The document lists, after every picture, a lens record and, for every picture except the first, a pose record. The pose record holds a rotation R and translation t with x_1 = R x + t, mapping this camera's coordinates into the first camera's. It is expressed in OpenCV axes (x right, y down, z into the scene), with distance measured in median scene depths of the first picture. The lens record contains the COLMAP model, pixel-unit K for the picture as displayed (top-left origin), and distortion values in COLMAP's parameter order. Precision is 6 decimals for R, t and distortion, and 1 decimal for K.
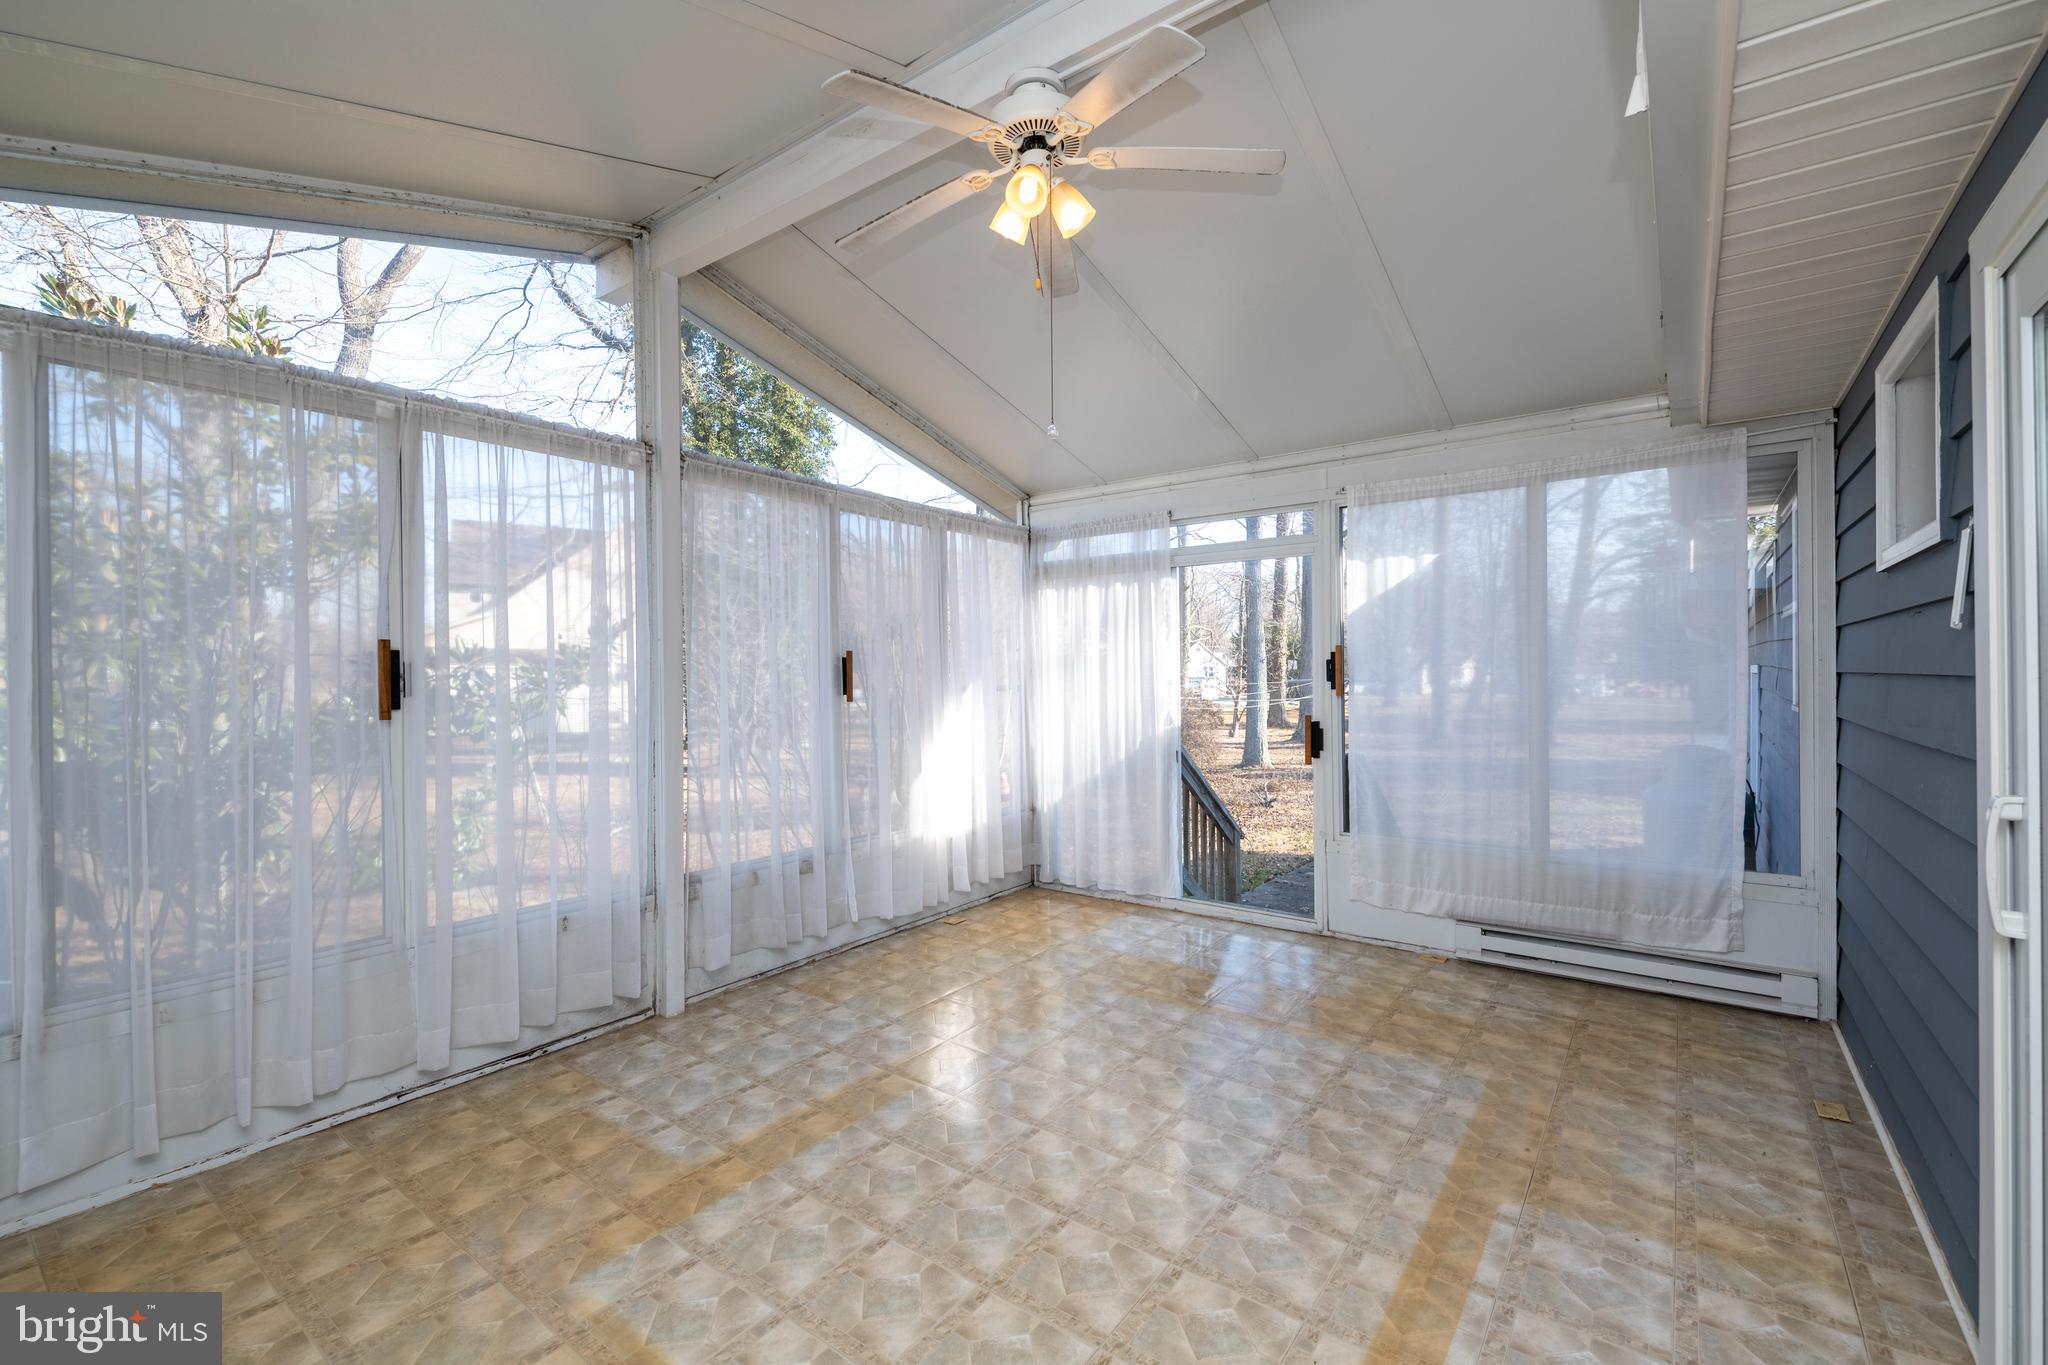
lens RADIAL K [[873.6, 0, 1024.1], [0, 873.6, 674.8], [0, 0, 1]] dist [0.013409, -0.007270]
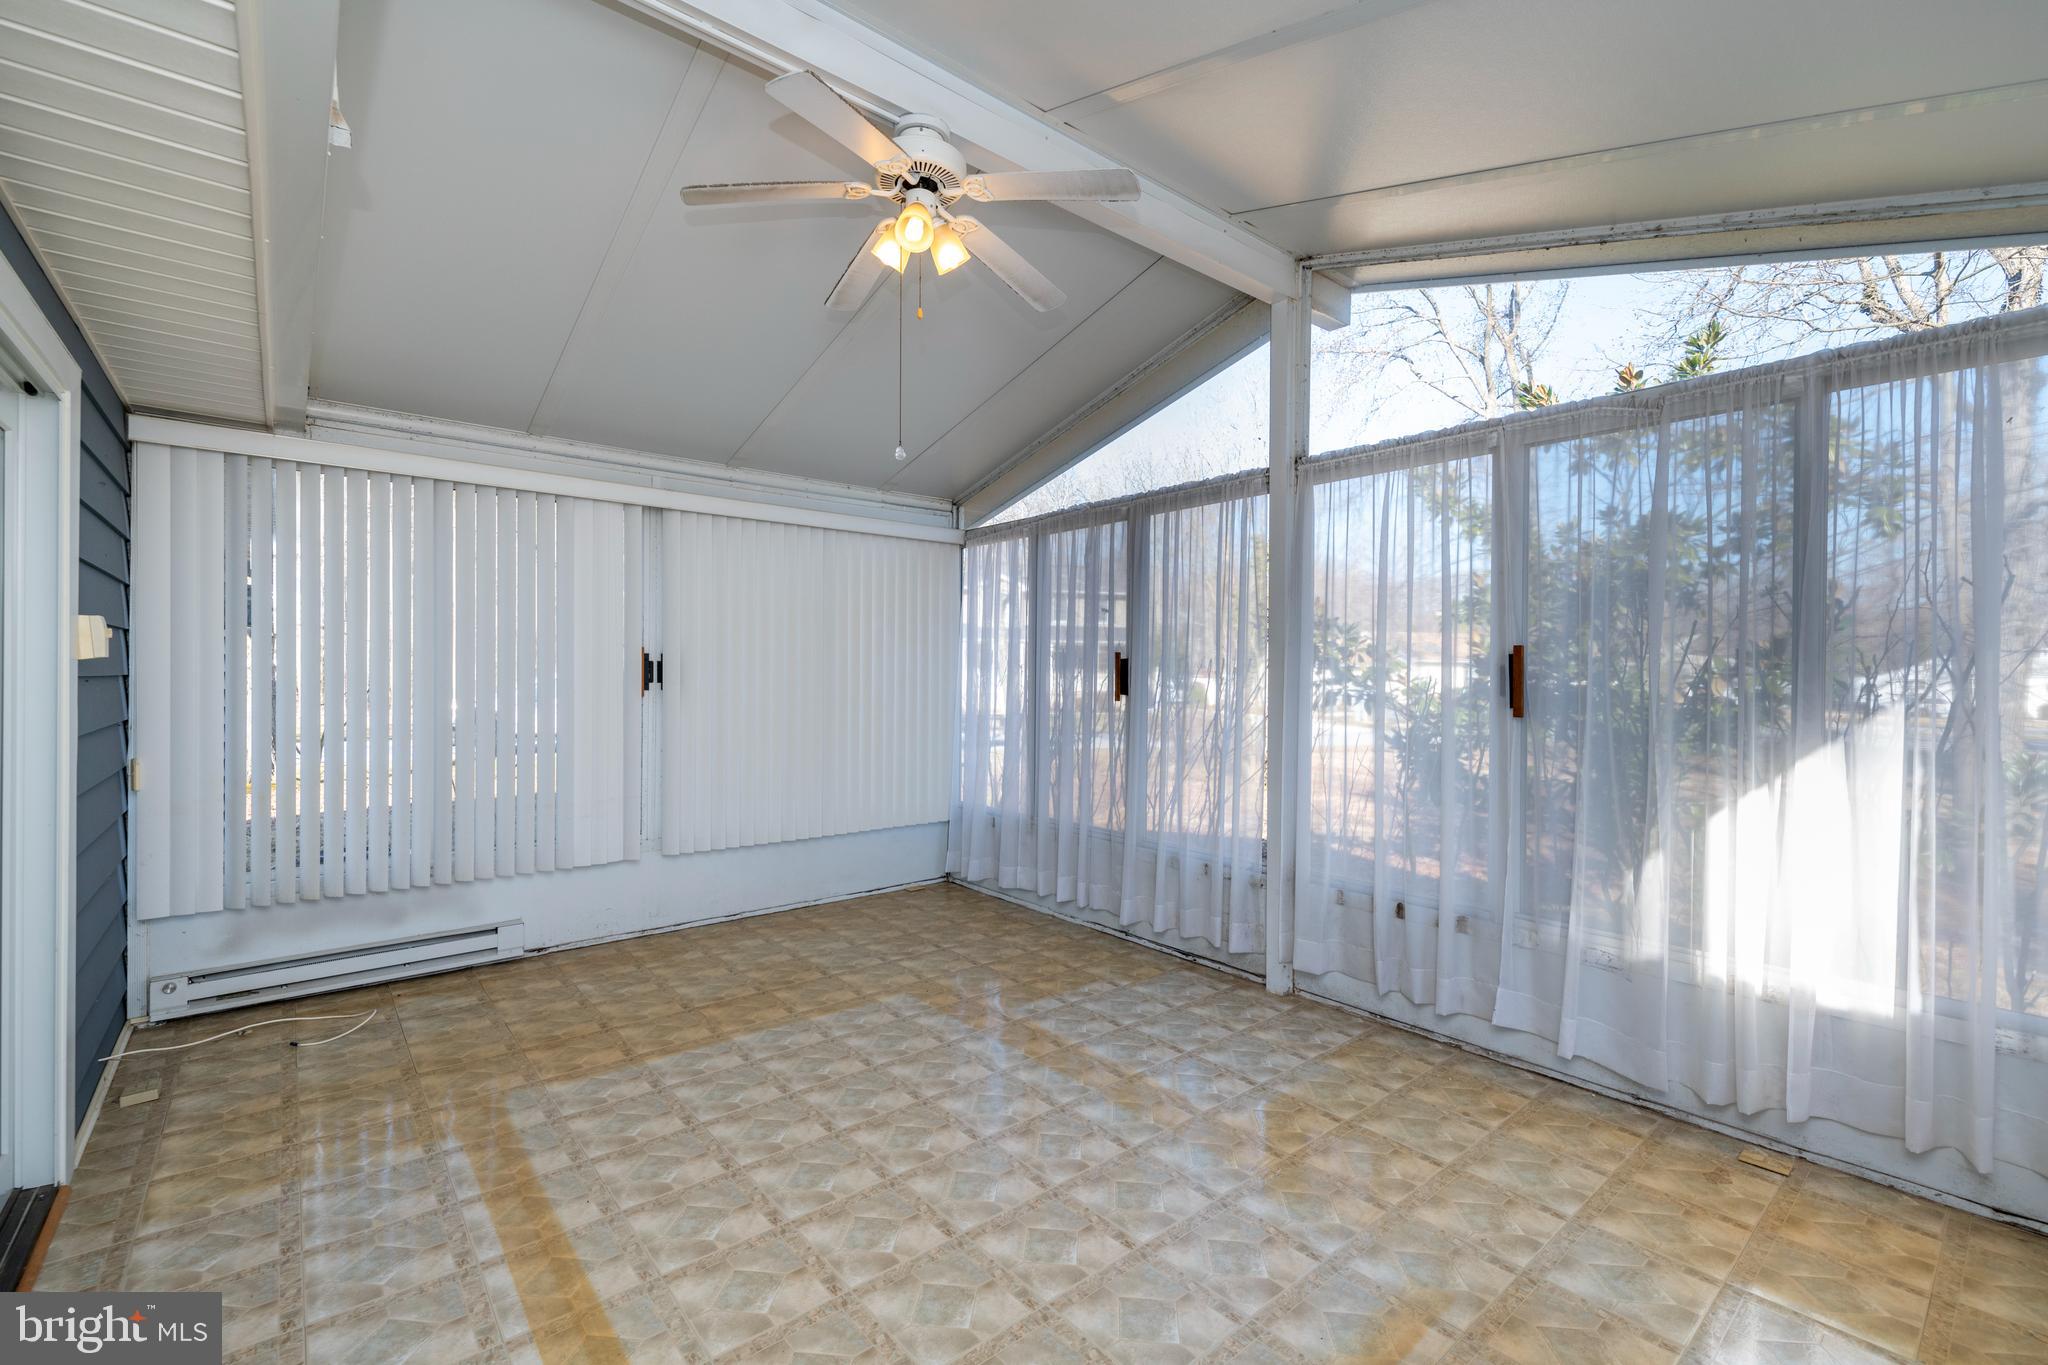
lens RADIAL K [[873.6, 0, 1025.5], [0, 873.6, 683.2], [0, 0, 1]] dist [0.013409, -0.007270]
pose [[-0.237789, 0.016648, -0.971174, 0.755688], [-0.003399, 0.999833, 0.017971, -0.010323], [0.971311, 0.007575, -0.237693, 1.018247]]
